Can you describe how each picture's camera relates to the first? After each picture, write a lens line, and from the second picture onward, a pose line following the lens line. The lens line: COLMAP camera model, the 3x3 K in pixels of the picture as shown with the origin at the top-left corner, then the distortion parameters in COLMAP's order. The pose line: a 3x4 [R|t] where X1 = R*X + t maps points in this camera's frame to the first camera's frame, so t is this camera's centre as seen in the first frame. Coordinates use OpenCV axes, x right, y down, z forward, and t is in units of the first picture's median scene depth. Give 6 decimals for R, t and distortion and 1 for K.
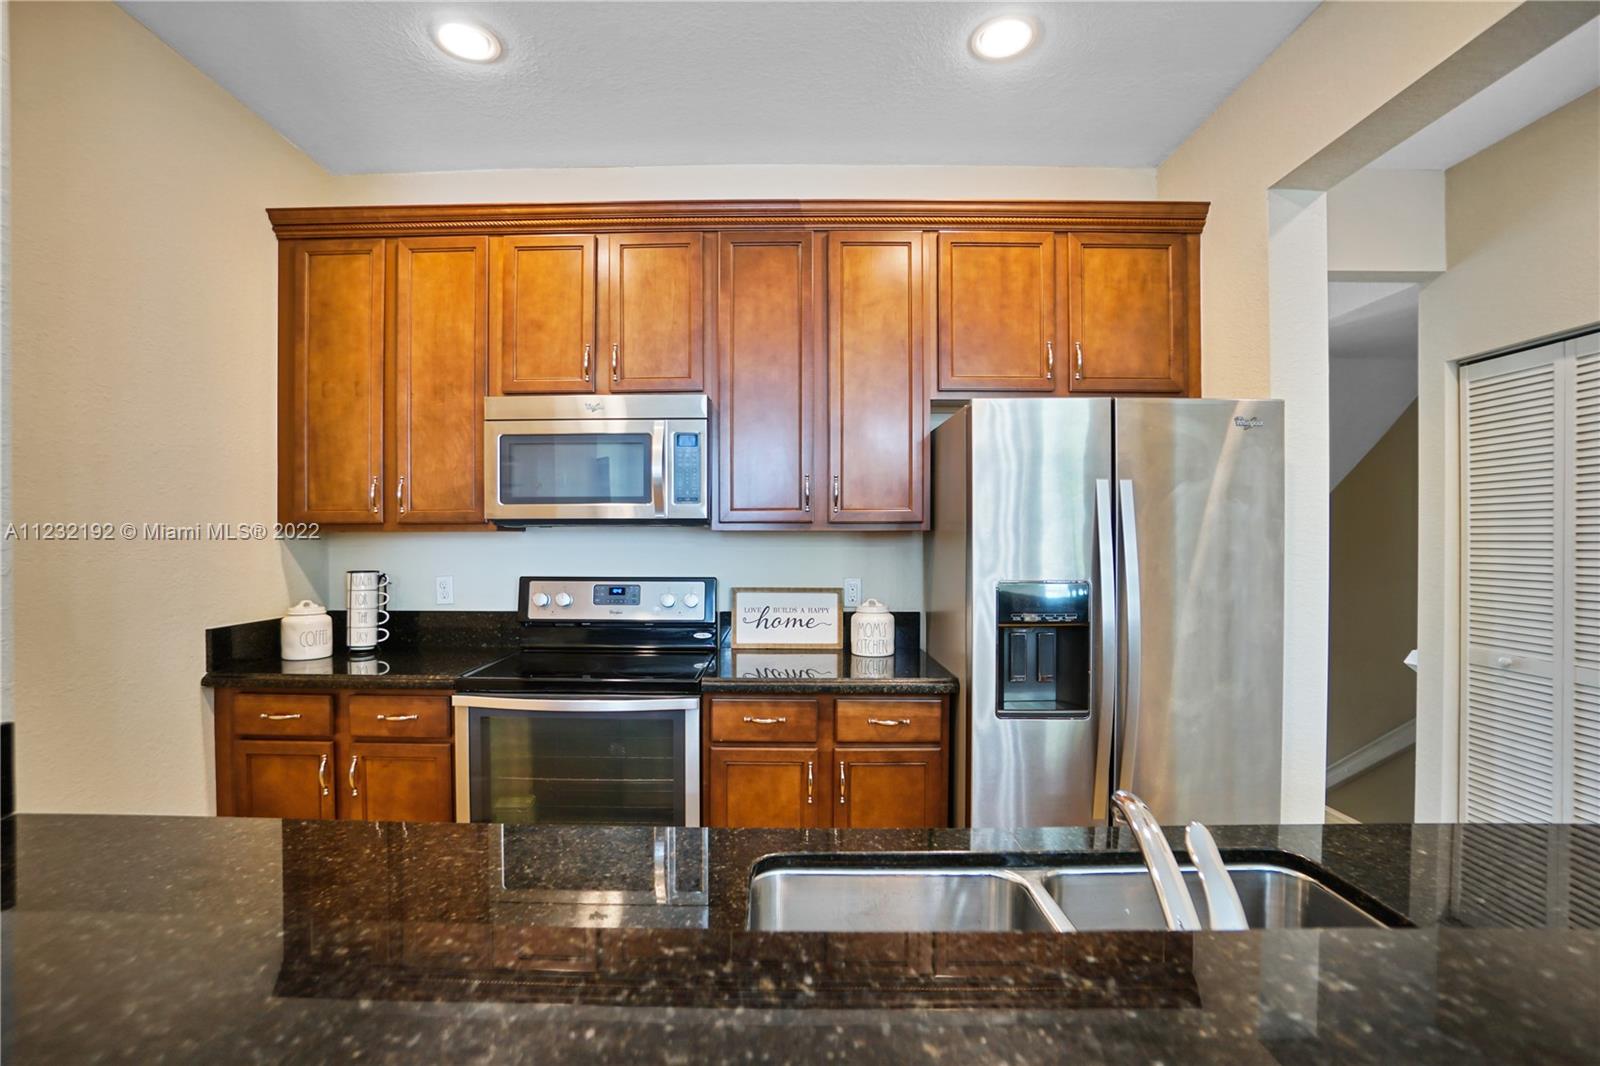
lens RADIAL K [[728.0, 0, 783.4], [0, 728.0, 551.5], [0, 0, 1]] dist [-0.050099, 0.000322]
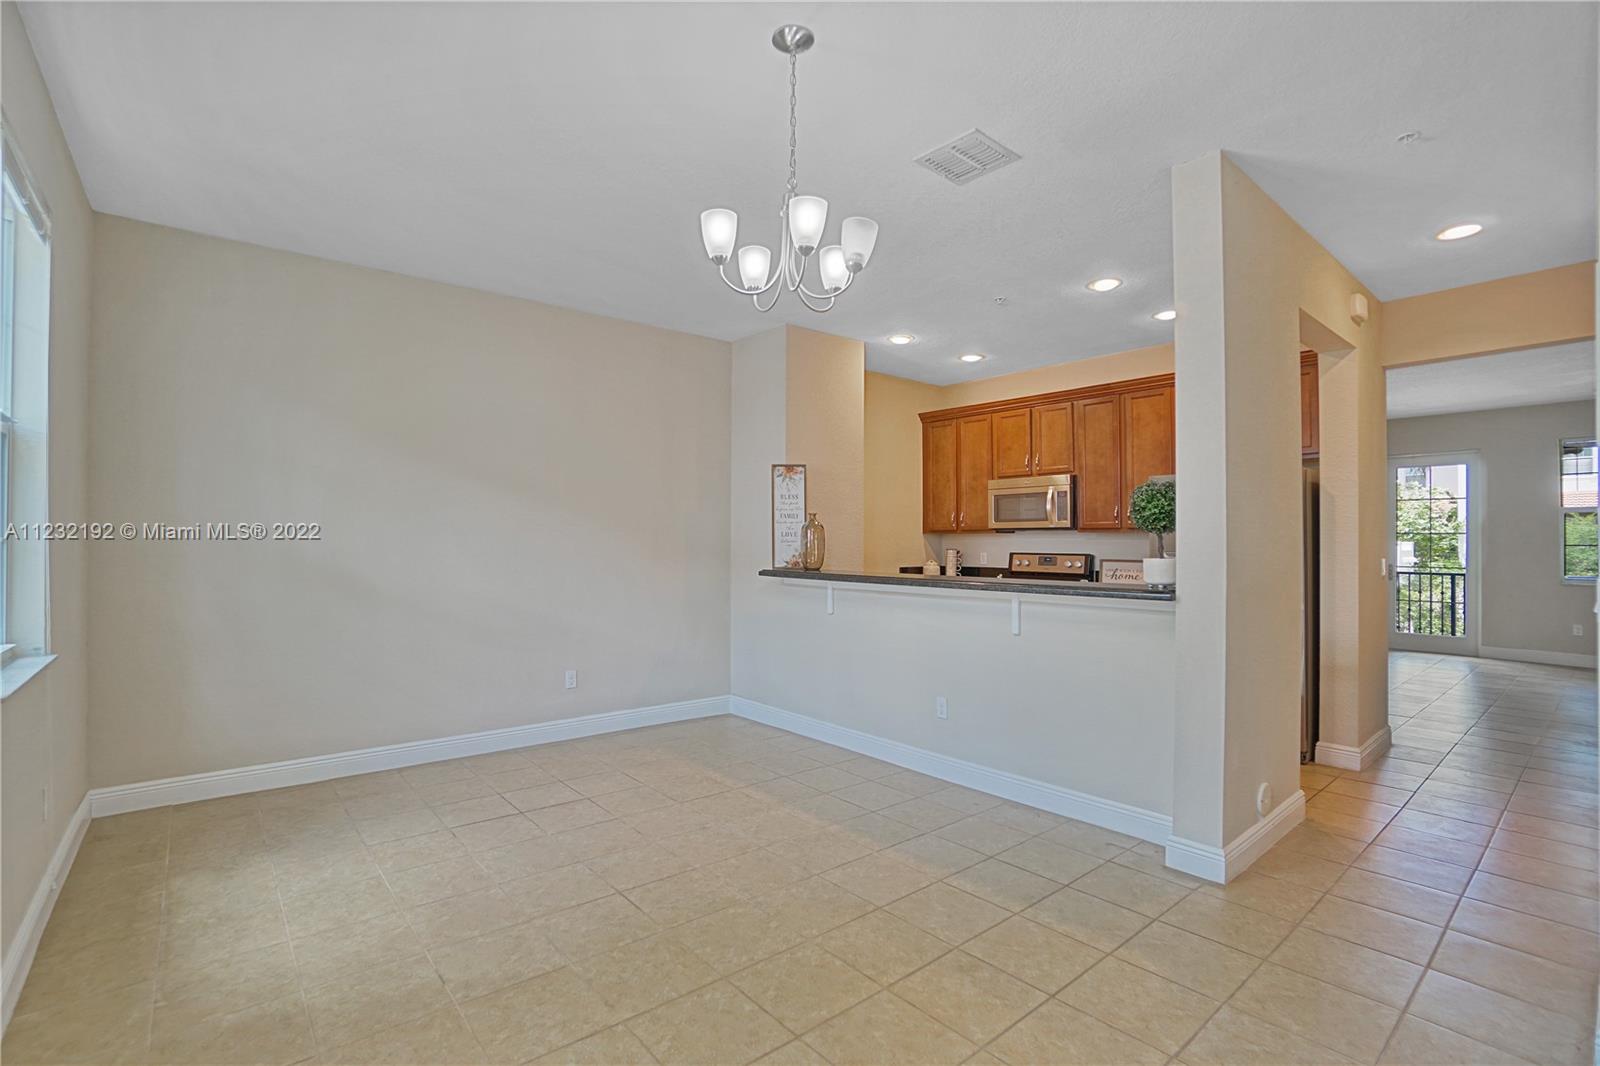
lens RADIAL K [[705.2, 0, 762.3], [0, 705.2, 540.7], [0, 0, 1]] dist [-0.059196, 0.000181]
pose [[0.624291, 0.001275, -0.781191, 0.983416], [-0.019759, 0.999705, -0.014159, 0.048347], [0.780942, 0.024275, 0.624132, -1.122311]]
